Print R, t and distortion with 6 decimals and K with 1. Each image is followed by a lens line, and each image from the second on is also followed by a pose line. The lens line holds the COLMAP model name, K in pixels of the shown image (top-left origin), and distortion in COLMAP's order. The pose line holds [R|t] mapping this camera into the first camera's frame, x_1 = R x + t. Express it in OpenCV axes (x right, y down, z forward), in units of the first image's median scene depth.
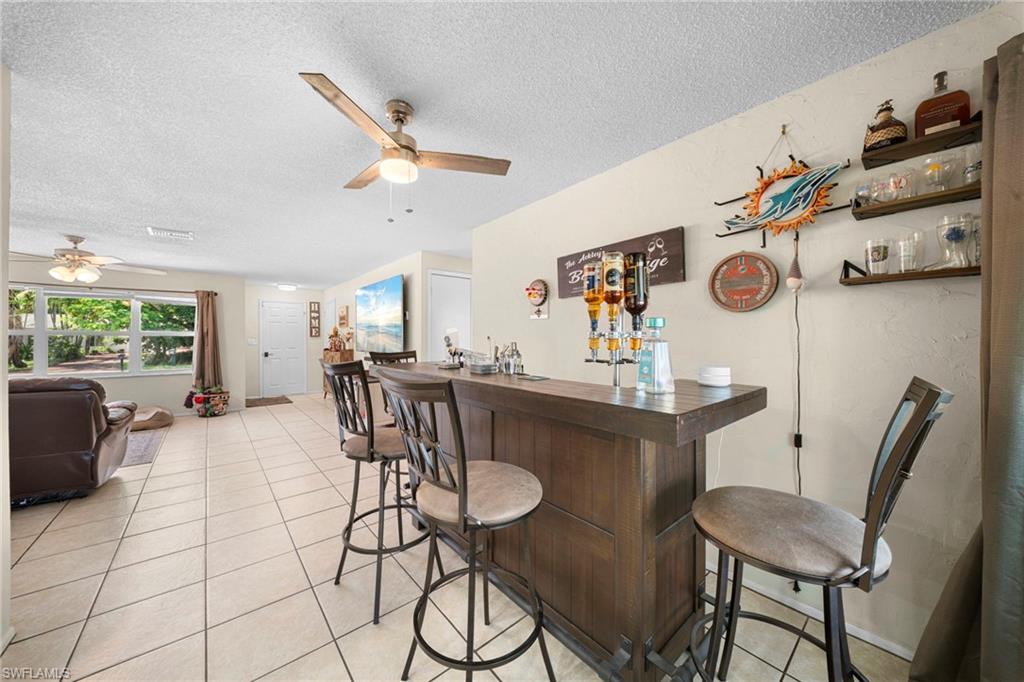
lens RADIAL K [[353.5, 0, 512.0], [0, 353.5, 341.0], [0, 0, 1]] dist [-0.007389, -0.000241]
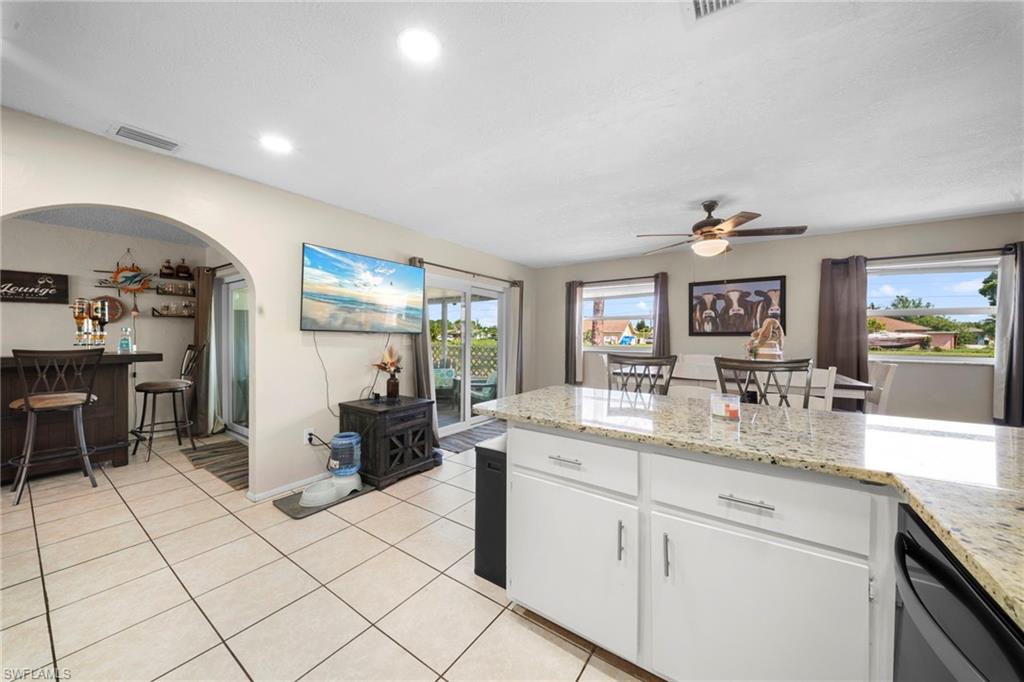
lens RADIAL K [[353.5, 0, 512.0], [0, 353.5, 341.0], [0, 0, 1]] dist [-0.007389, -0.000241]
pose [[-0.265587, -0.007887, 0.964055, -2.569605], [-0.001492, 0.999969, 0.007770, 0.011900], [-0.964086, 0.000625, -0.265590, -1.045108]]
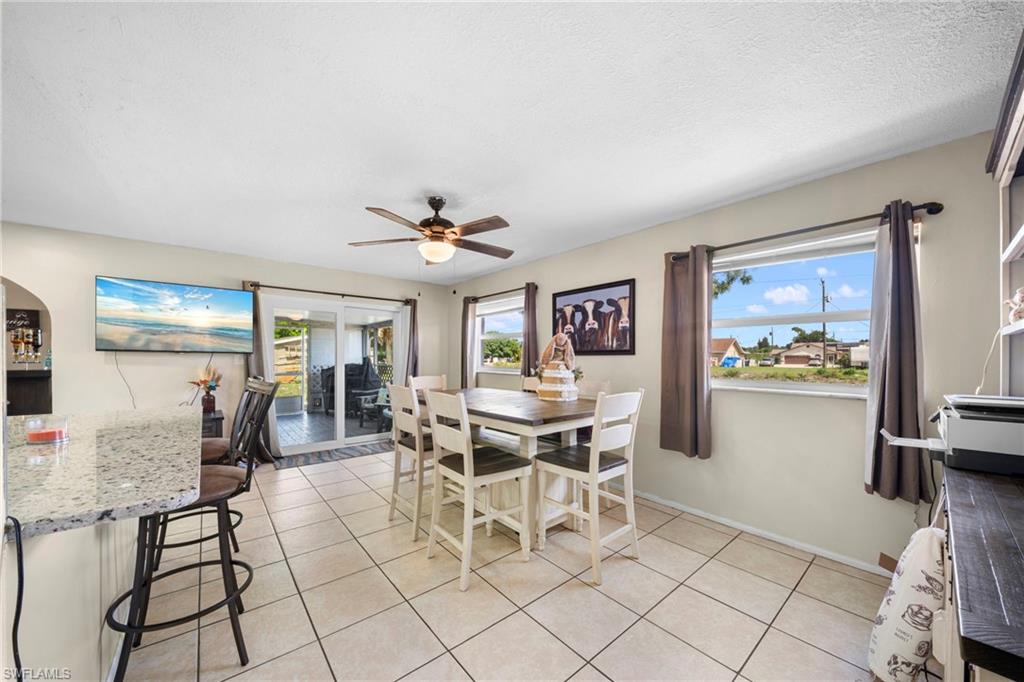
lens RADIAL K [[358.8, 0, 516.2], [0, 358.8, 359.0], [0, 0, 1]] dist [-0.014723, -0.000118]
pose [[-0.014342, 0.001228, 0.999896, -2.670401], [-0.002649, 0.999996, -0.001266, 0.018190], [-0.999894, -0.002667, -0.014339, -3.078766]]
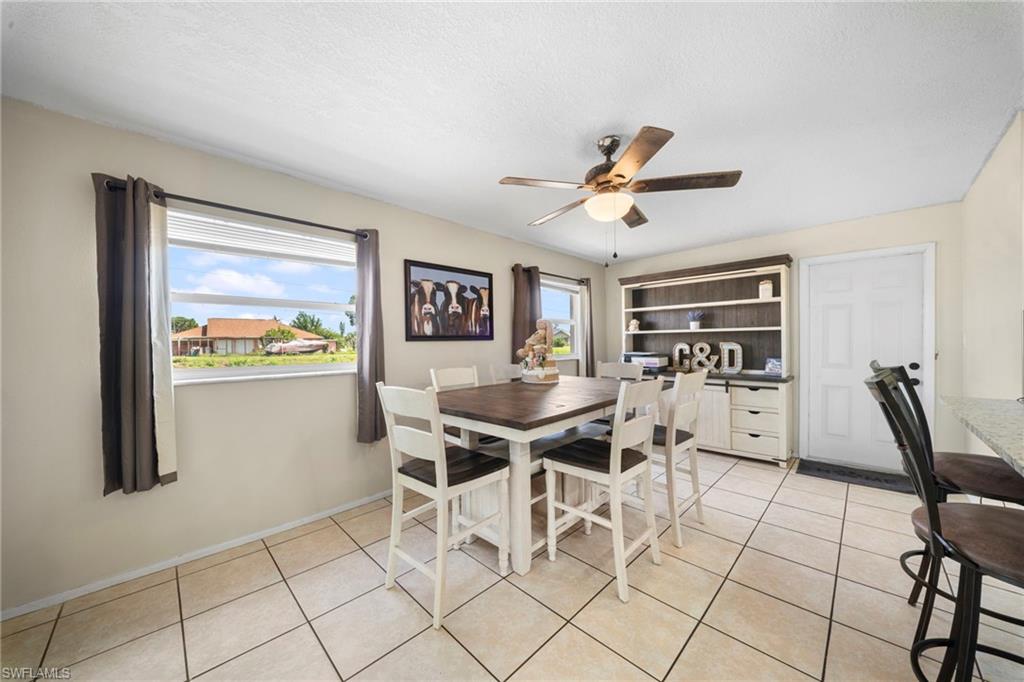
lens RADIAL K [[359.3, 0, 498.8], [0, 359.3, 346.2], [0, 0, 1]] dist [-0.002266, -0.000377]
pose [[-0.997641, 0.016338, -0.066669, -0.356205], [0.015649, 0.999819, 0.010844, 0.004130], [0.066835, 0.009775, -0.997716, -1.298005]]
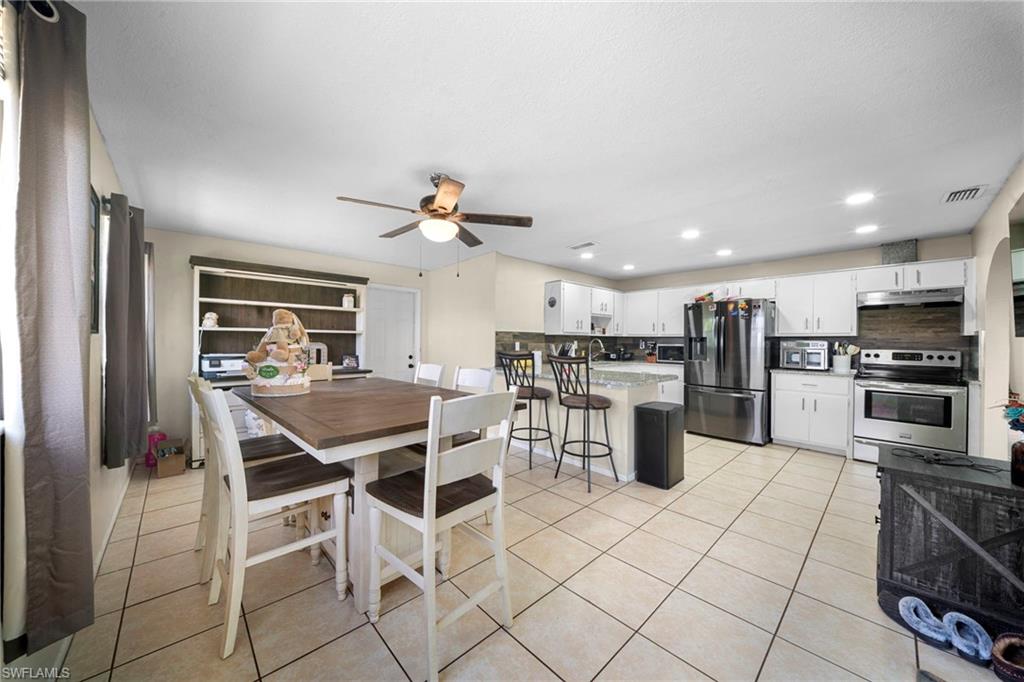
lens RADIAL K [[353.5, 0, 512.0], [0, 353.5, 341.0], [0, 0, 1]] dist [-0.007389, -0.000241]
pose [[0.052818, 0.003137, -0.998599, 0.820368], [-0.006962, 0.999972, 0.002773, -0.001321], [0.998580, 0.006806, 0.052838, -2.428800]]
